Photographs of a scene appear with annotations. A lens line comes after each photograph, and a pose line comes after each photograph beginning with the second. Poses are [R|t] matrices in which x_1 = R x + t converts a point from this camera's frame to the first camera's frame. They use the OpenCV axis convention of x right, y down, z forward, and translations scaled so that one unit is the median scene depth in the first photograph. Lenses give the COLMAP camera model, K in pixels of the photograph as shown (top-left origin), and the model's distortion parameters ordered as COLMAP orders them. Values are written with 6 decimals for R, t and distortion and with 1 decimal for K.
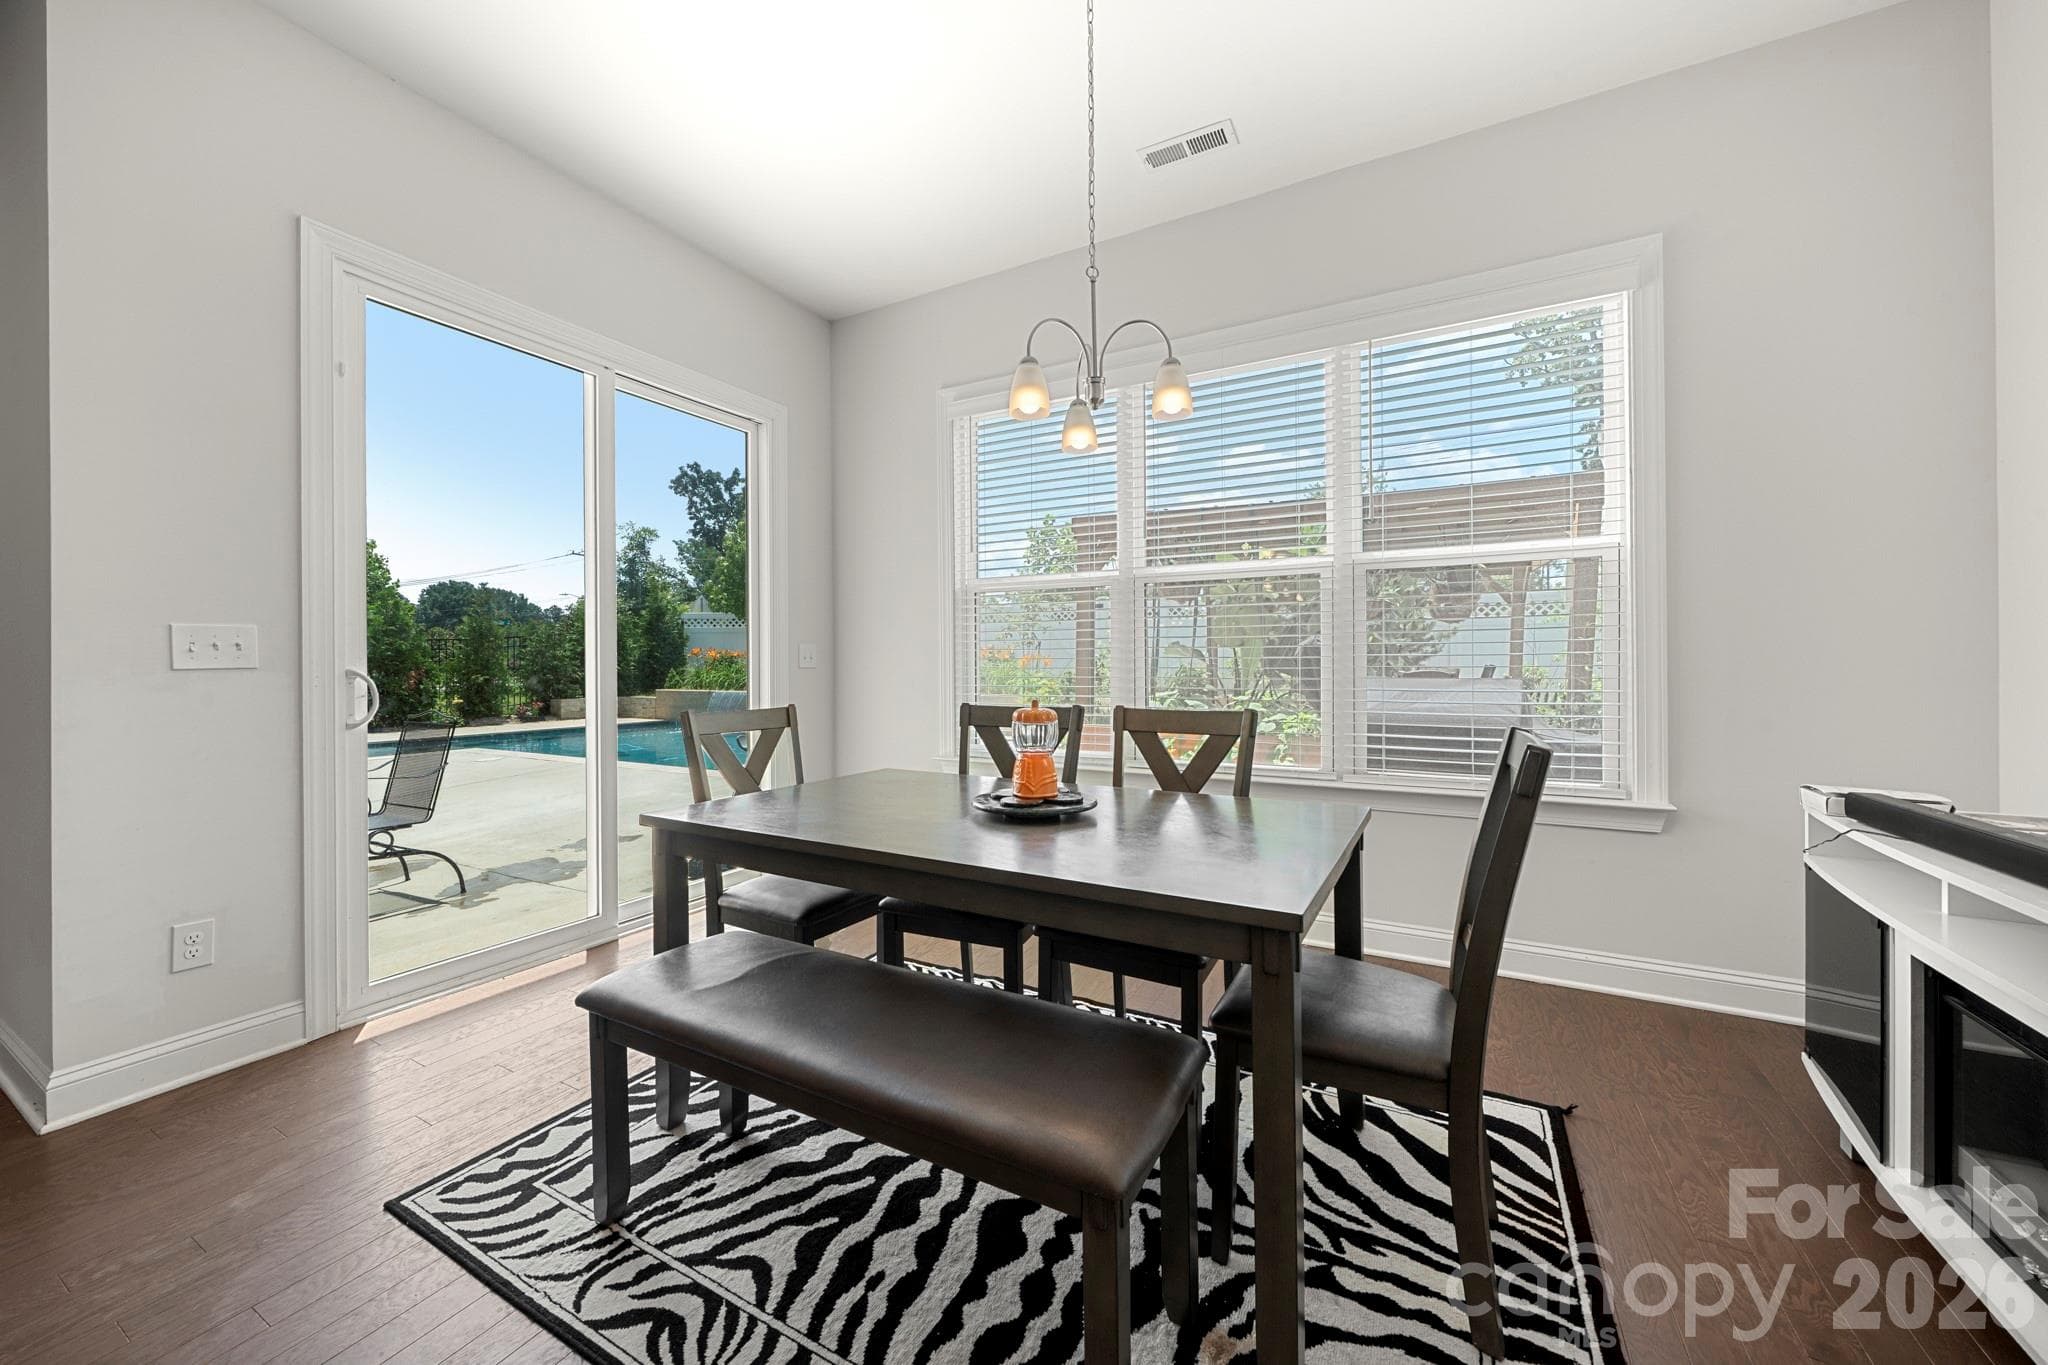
lens RADIAL K [[758.0, 0, 1015.7], [0, 758.0, 665.1], [0, 0, 1]] dist [-0.003304, -0.000107]
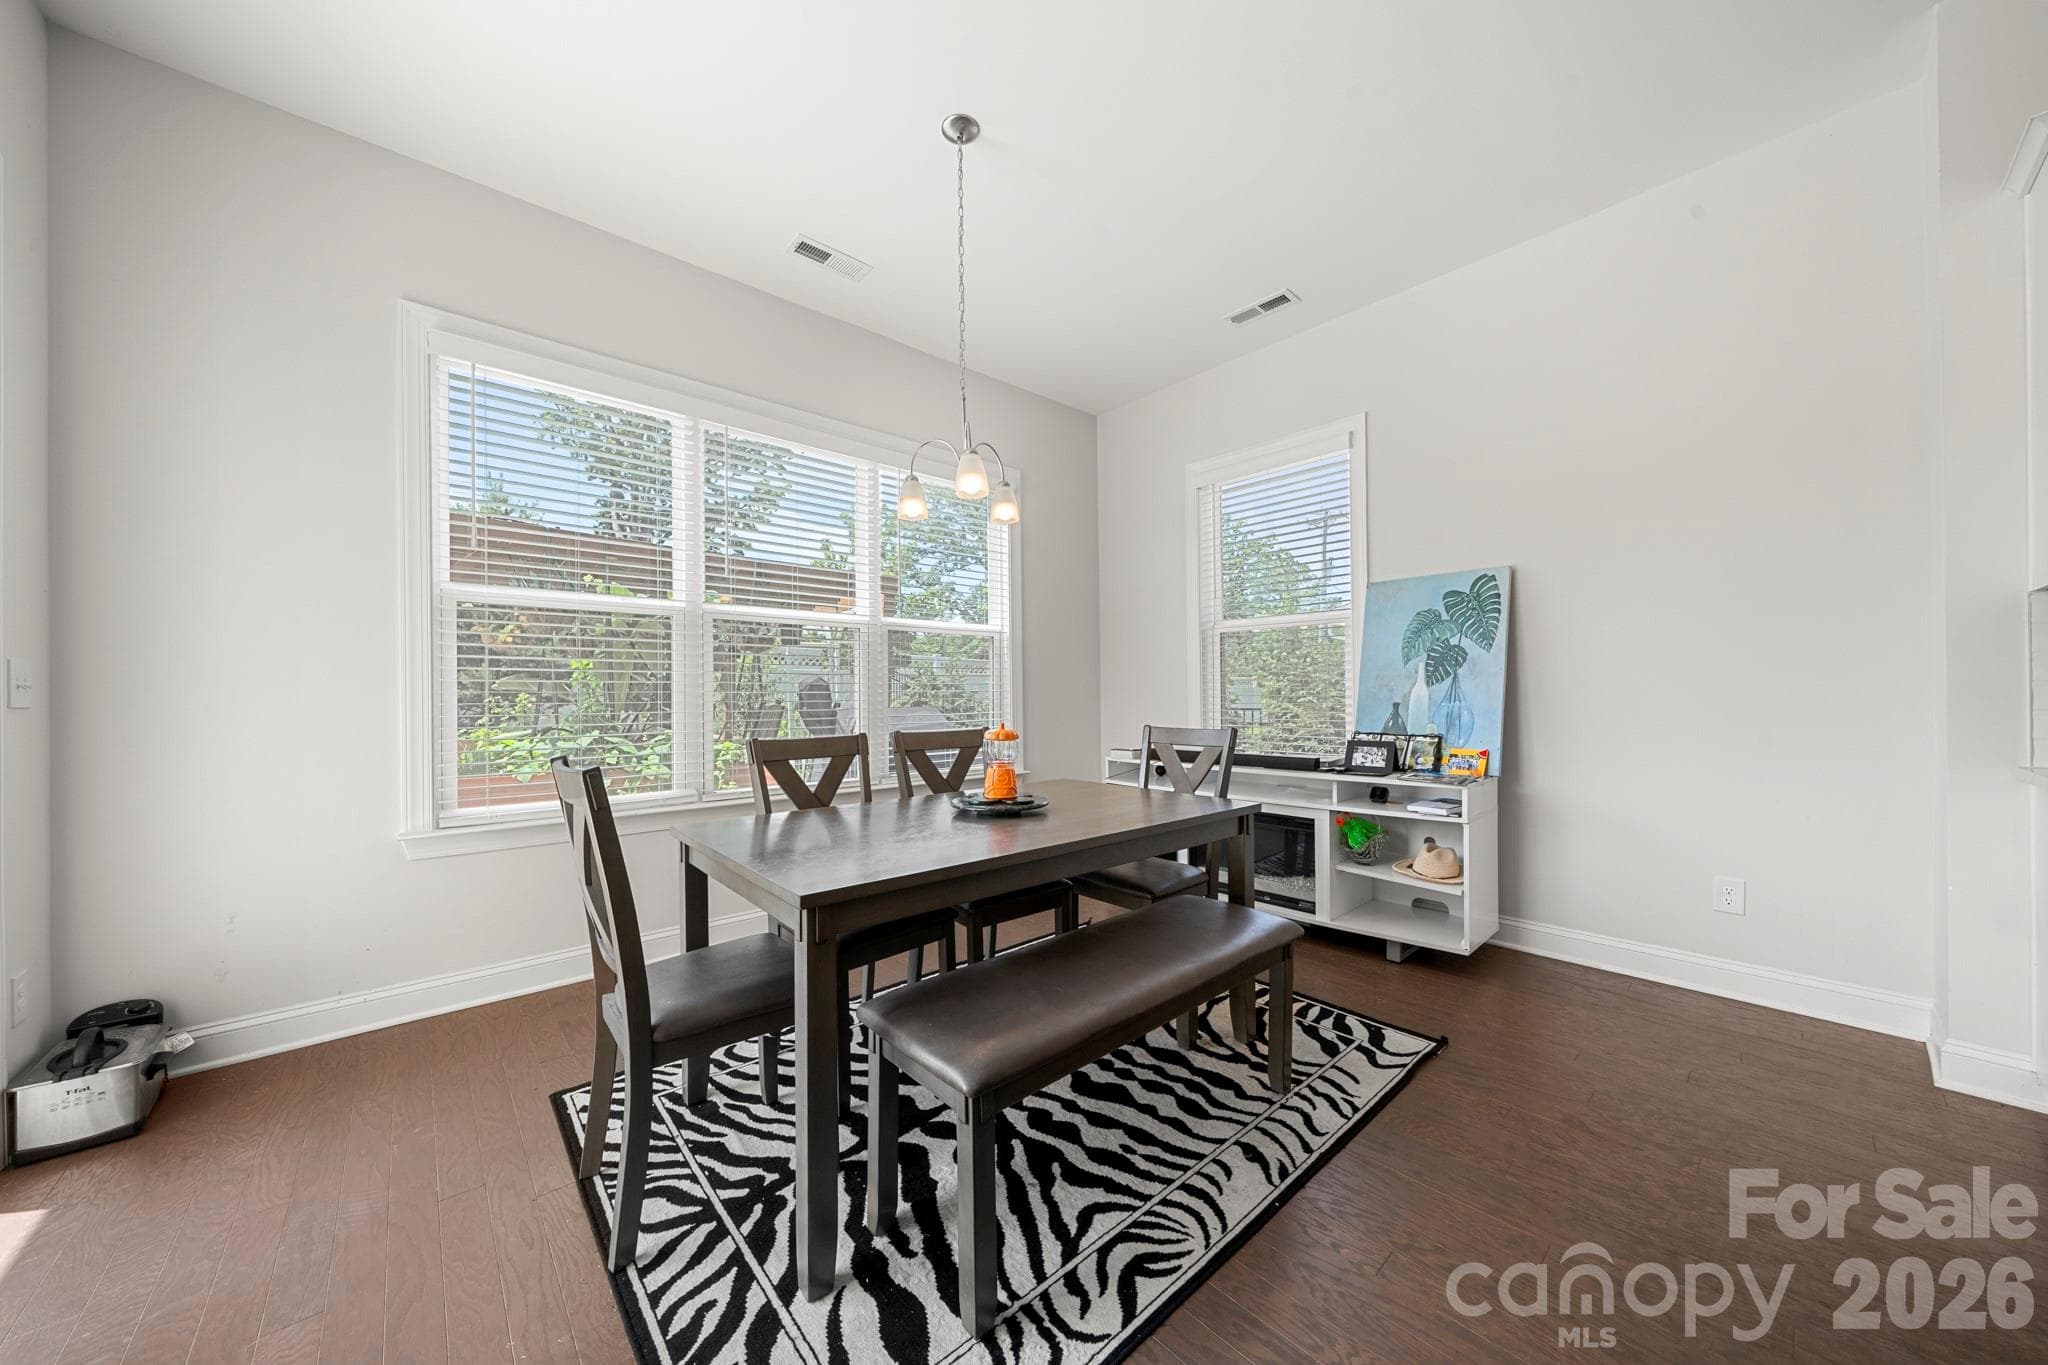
lens RADIAL K [[694.8, 0, 1010.9], [0, 694.8, 697.5], [0, 0, 1]] dist [-0.015017, -0.000004]
pose [[0.338778, -0.003804, 0.940859, -1.292176], [0.008722, 0.999962, 0.000903, -0.000190], [-0.940826, 0.007900, 0.338798, 0.701609]]
